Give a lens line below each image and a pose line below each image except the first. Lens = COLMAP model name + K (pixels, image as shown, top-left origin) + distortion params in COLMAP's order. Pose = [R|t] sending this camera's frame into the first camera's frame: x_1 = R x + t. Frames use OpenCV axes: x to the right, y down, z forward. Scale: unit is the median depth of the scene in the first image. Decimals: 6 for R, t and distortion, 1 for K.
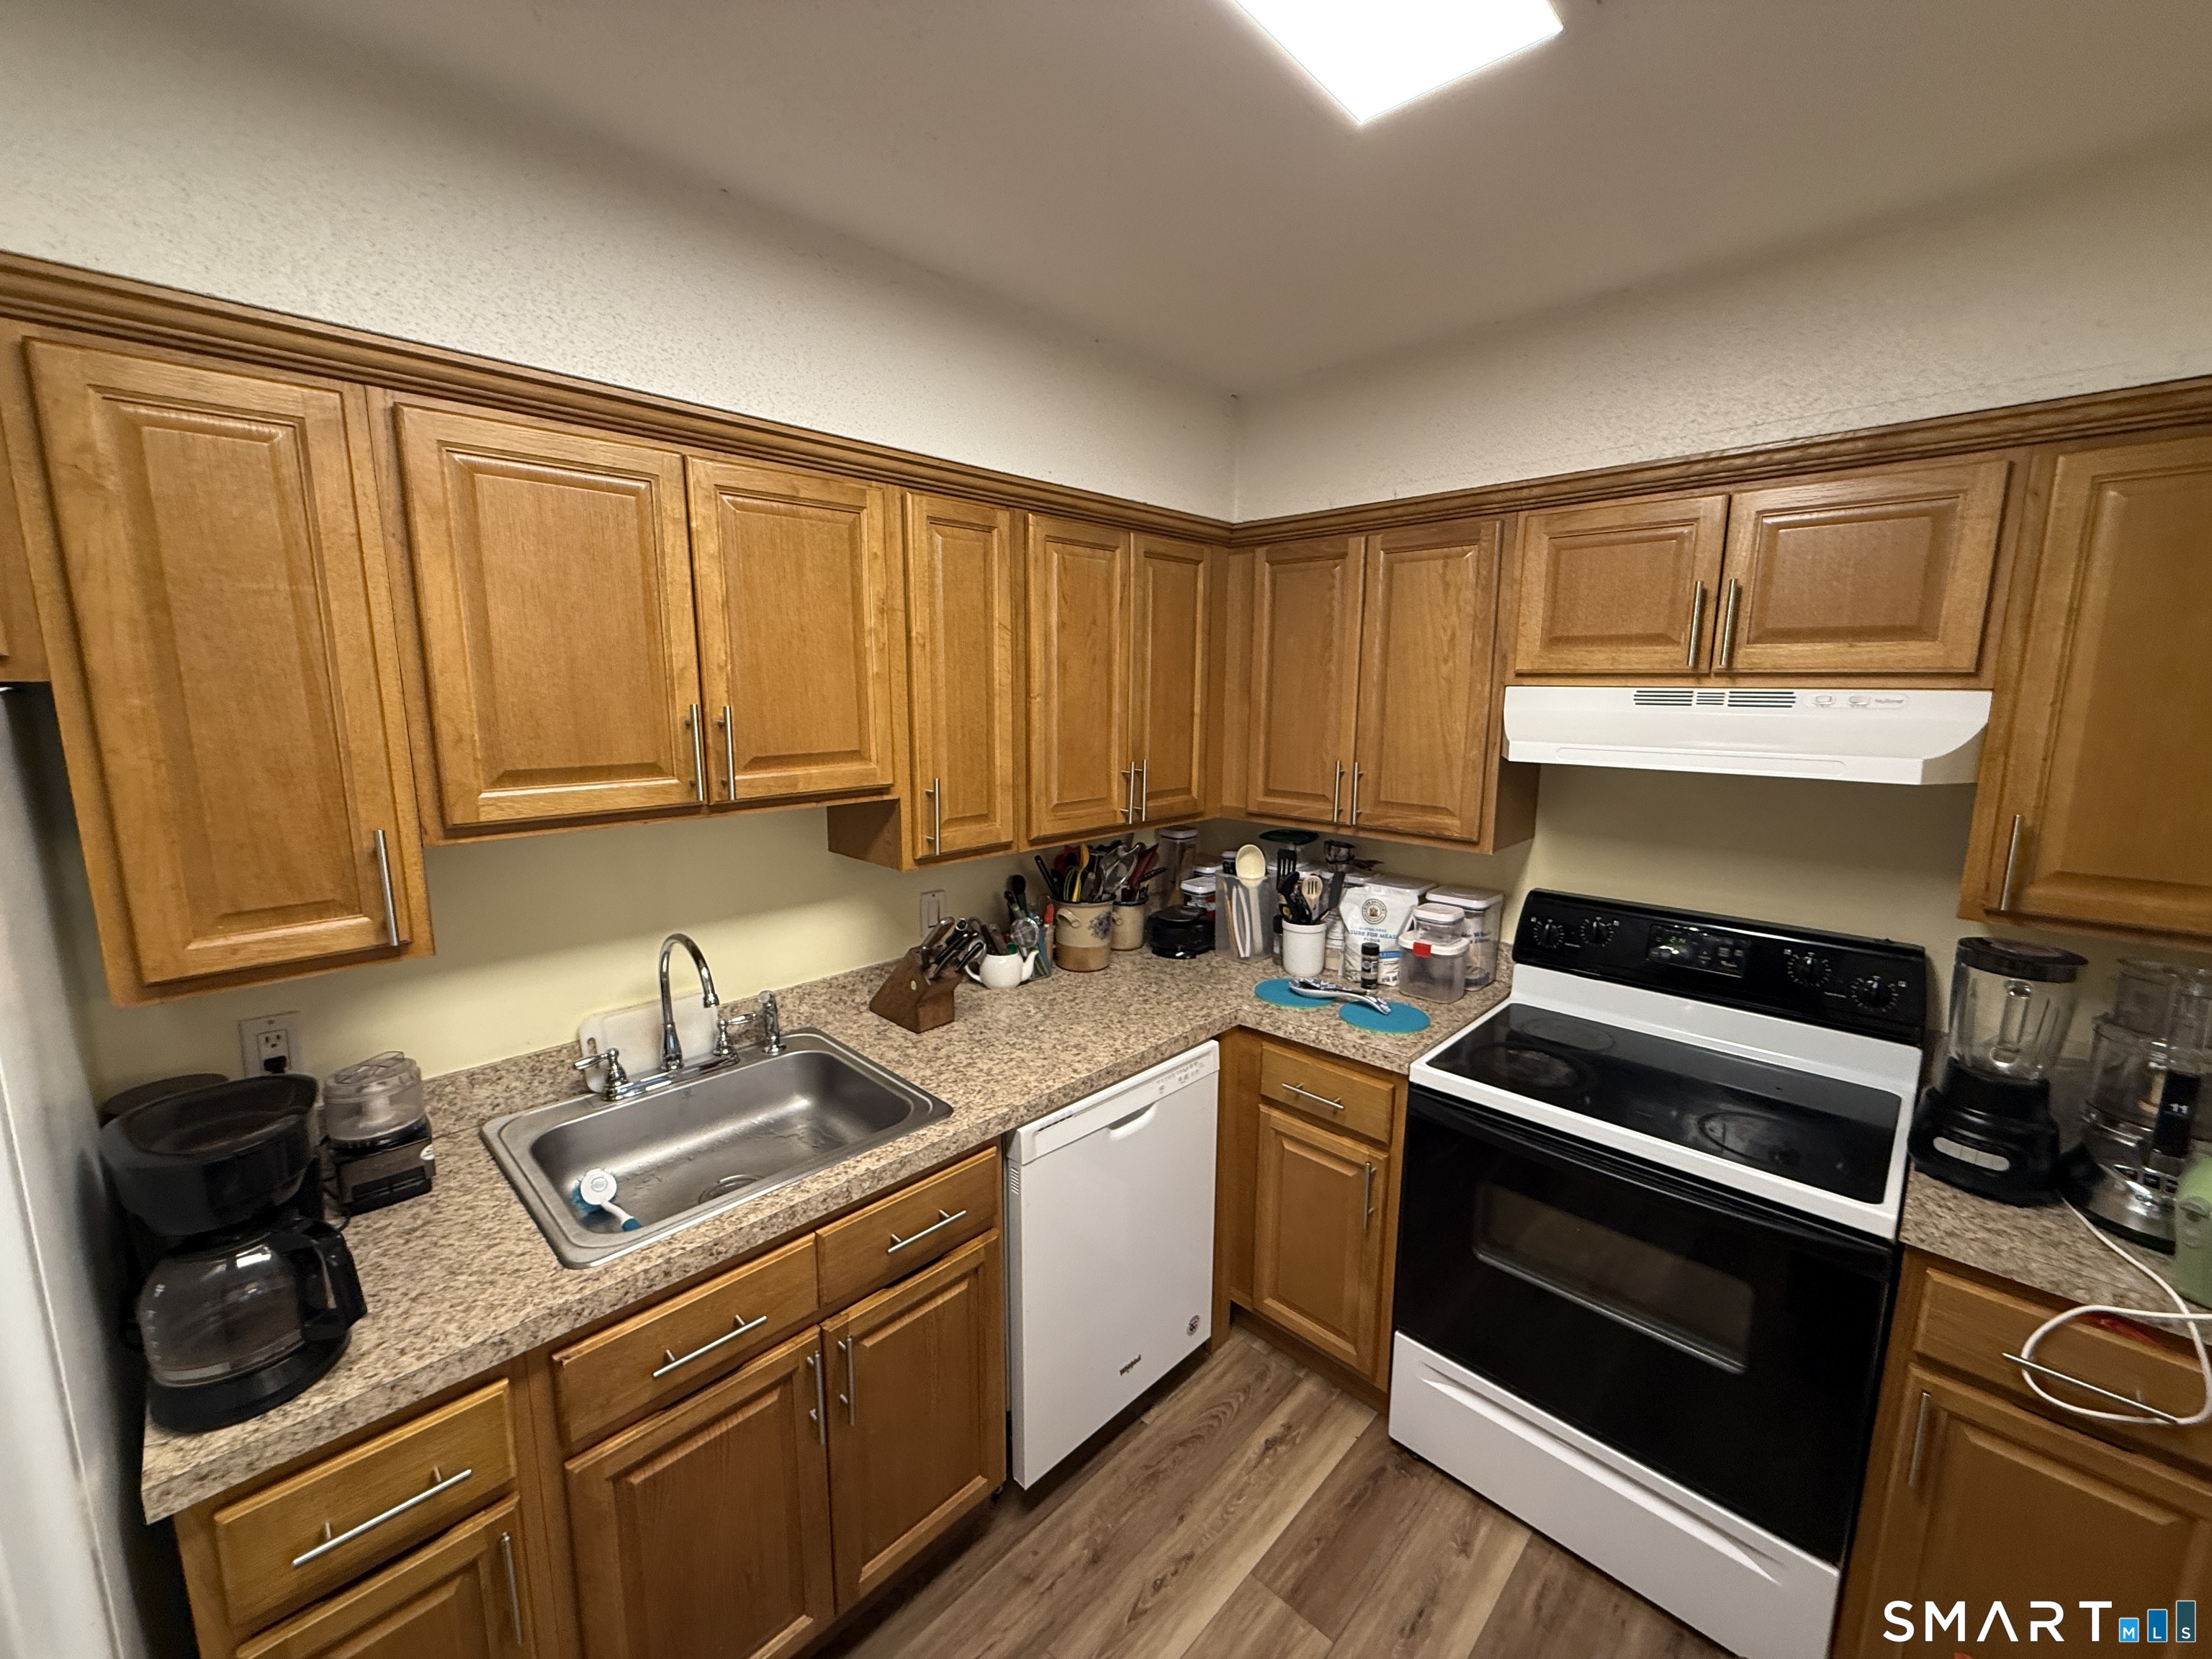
lens RADIAL K [[880.3, 0, 1098.5], [0, 880.3, 828.2], [0, 0, 1]] dist [-0.000005, 0.000171]
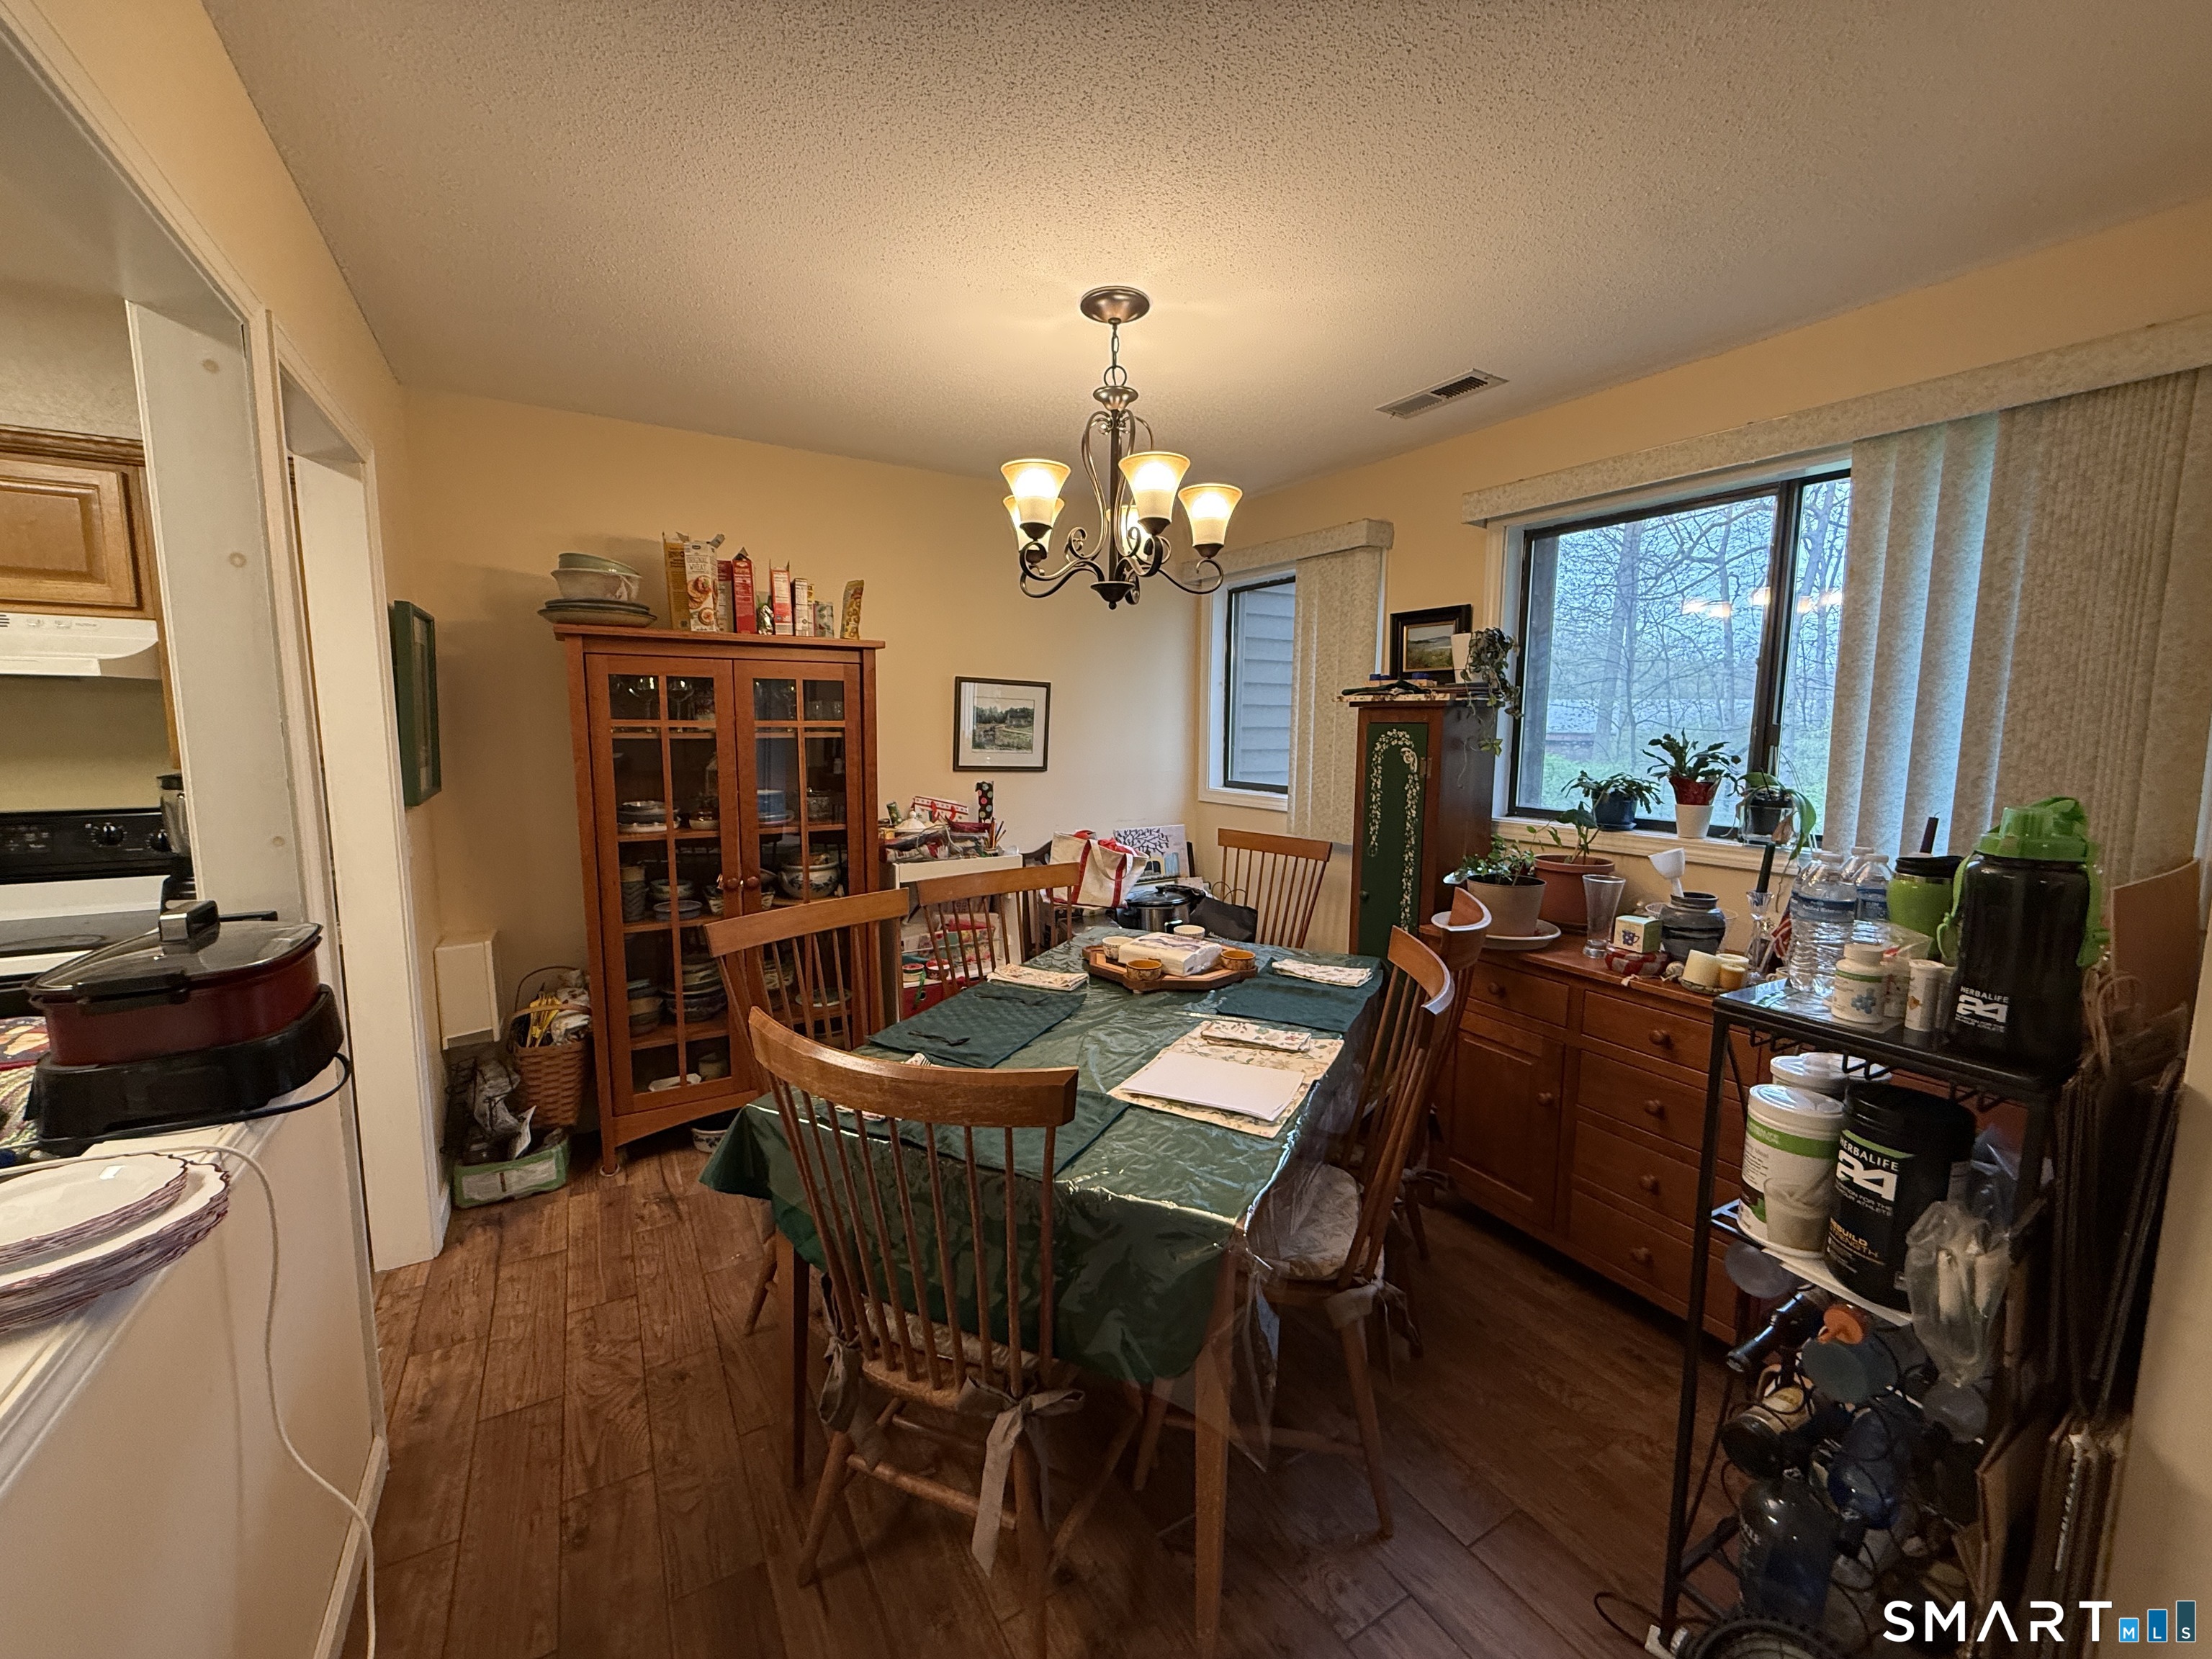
lens RADIAL K [[880.3, 0, 1103.6], [0, 880.3, 828.3], [0, 0, 1]] dist [-0.000005, 0.000171]
pose [[0.252364, -0.115046, 0.960769, -0.086760], [0.150062, 0.985548, 0.078596, 0.263207], [-0.955925, 0.124340, 0.265981, -0.766670]]
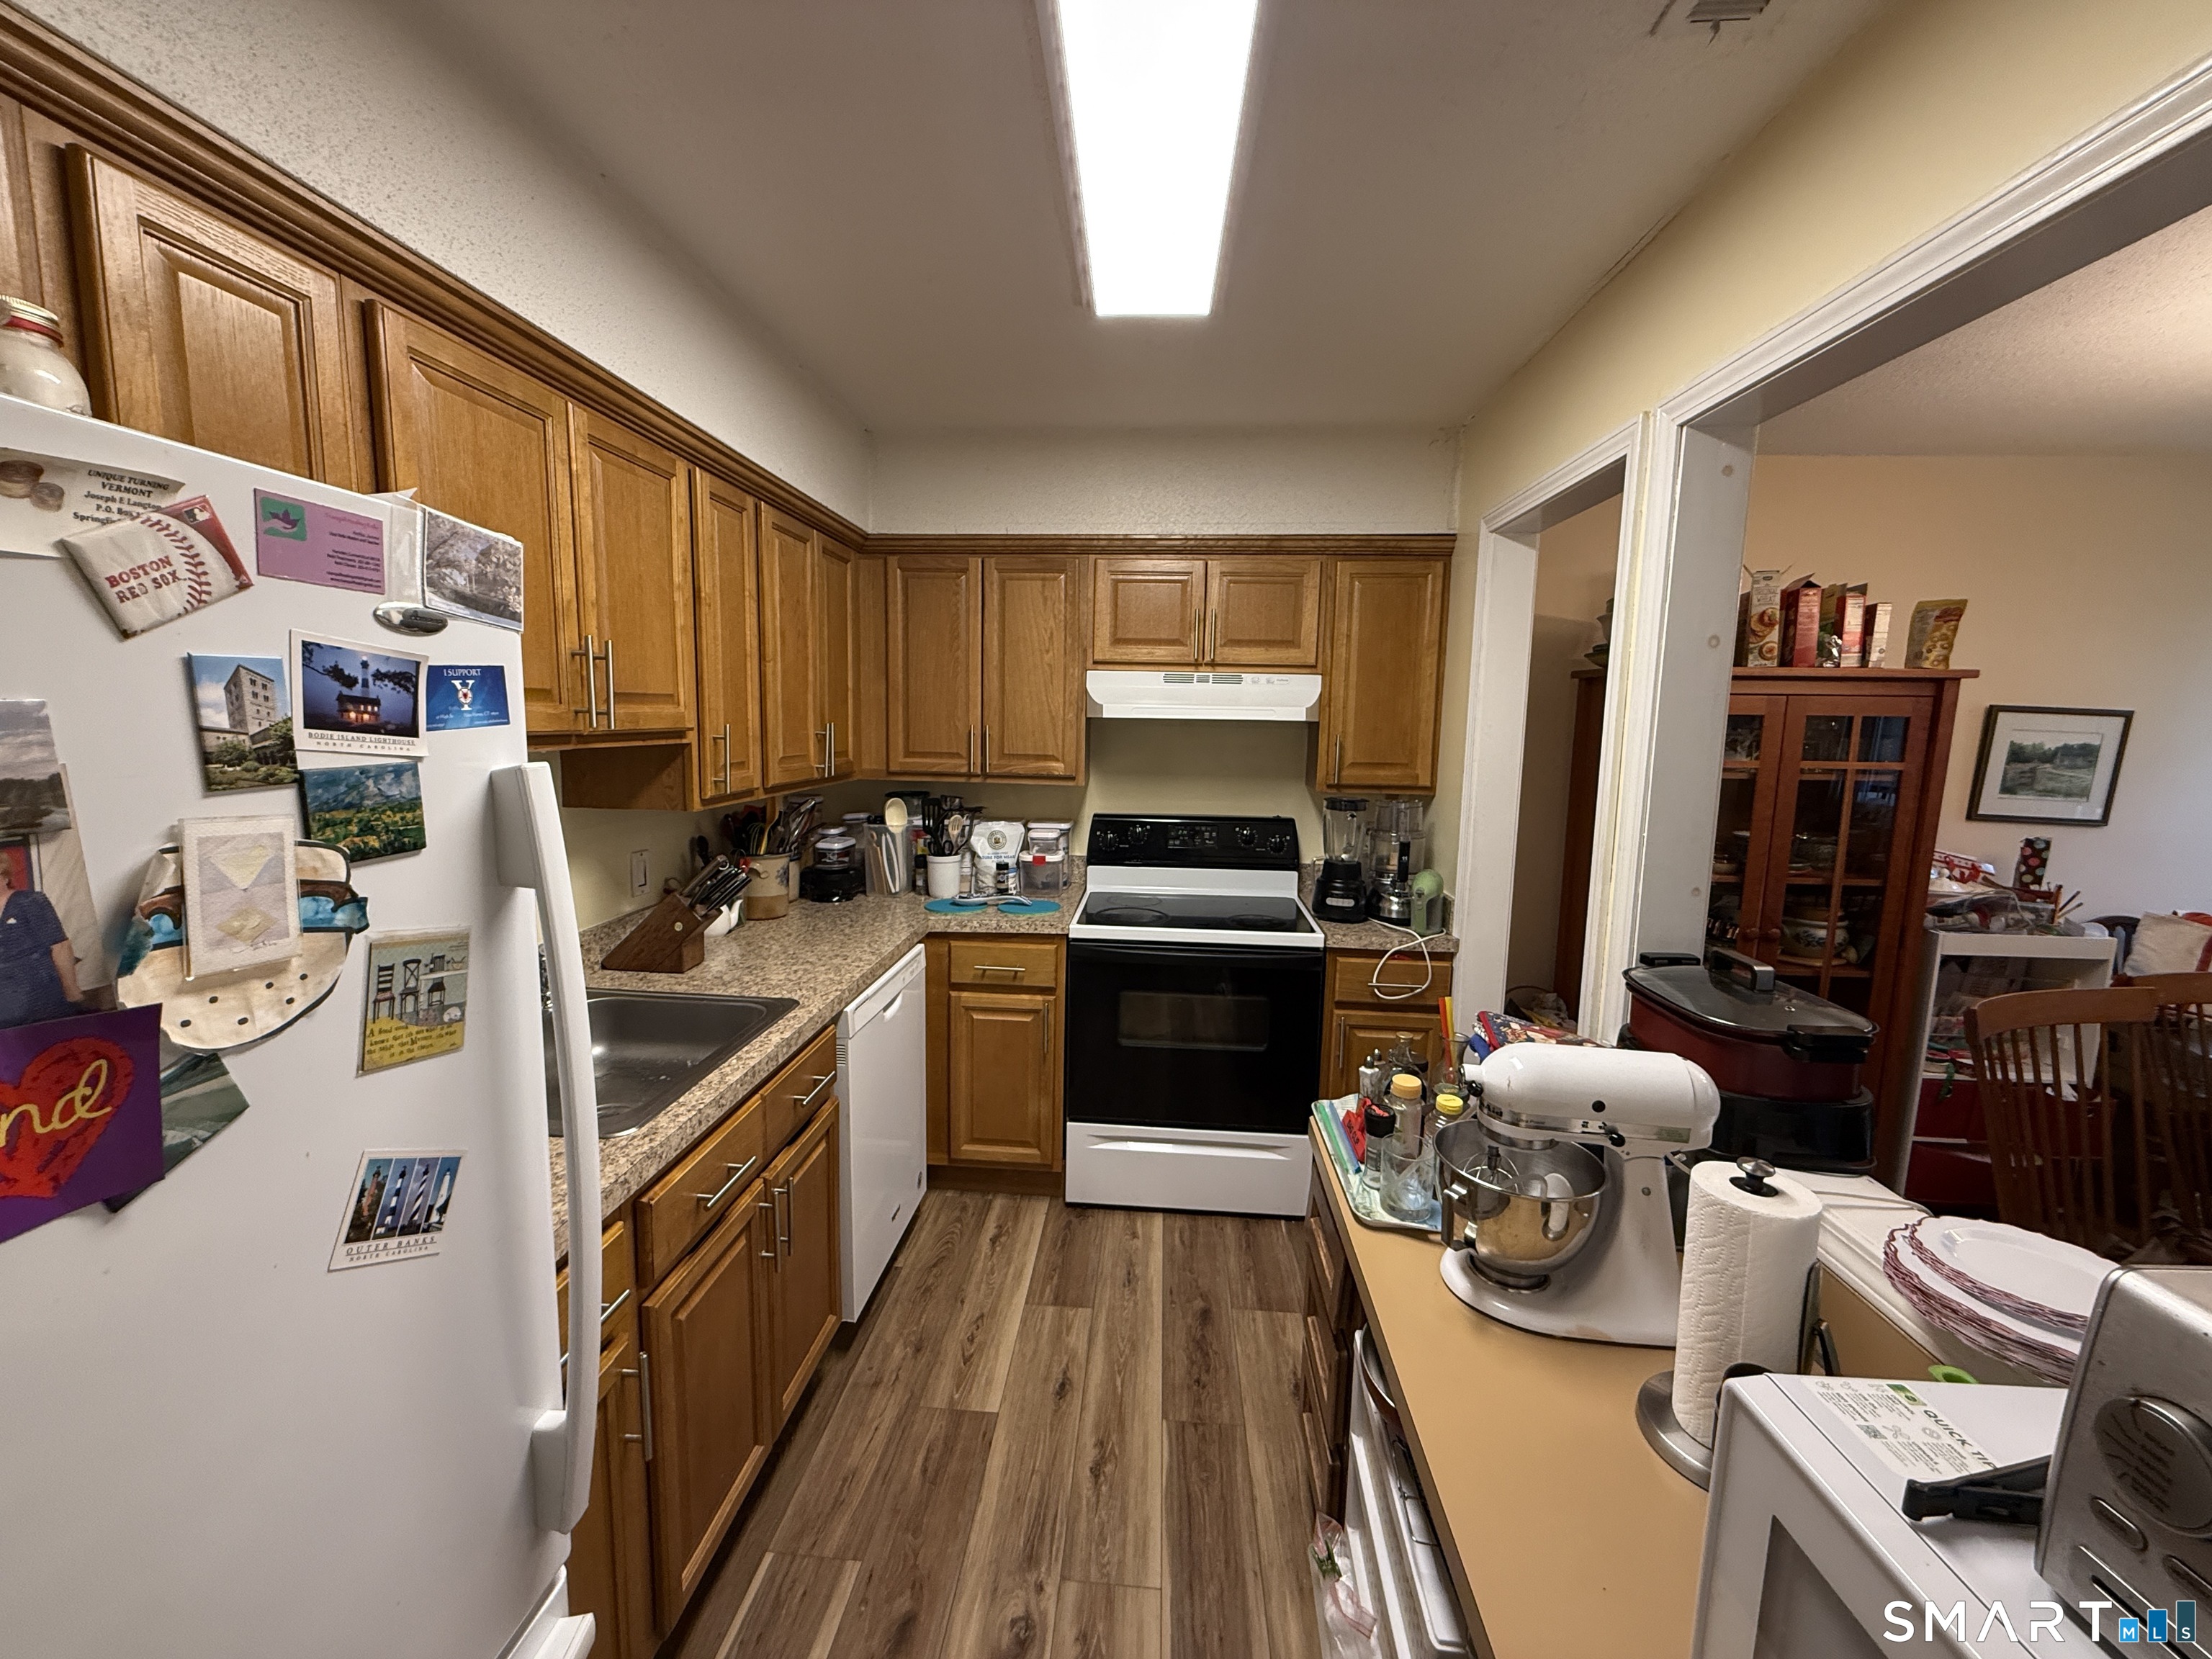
lens RADIAL K [[880.3, 0, 1102.4], [0, 880.3, 829.0], [0, 0, 1]] dist [-0.000005, 0.000171]
pose [[0.764712, -0.070441, 0.640510, -0.516545], [0.088997, 0.996027, 0.003285, 0.109135], [-0.638197, 0.054491, 0.767943, -0.152862]]
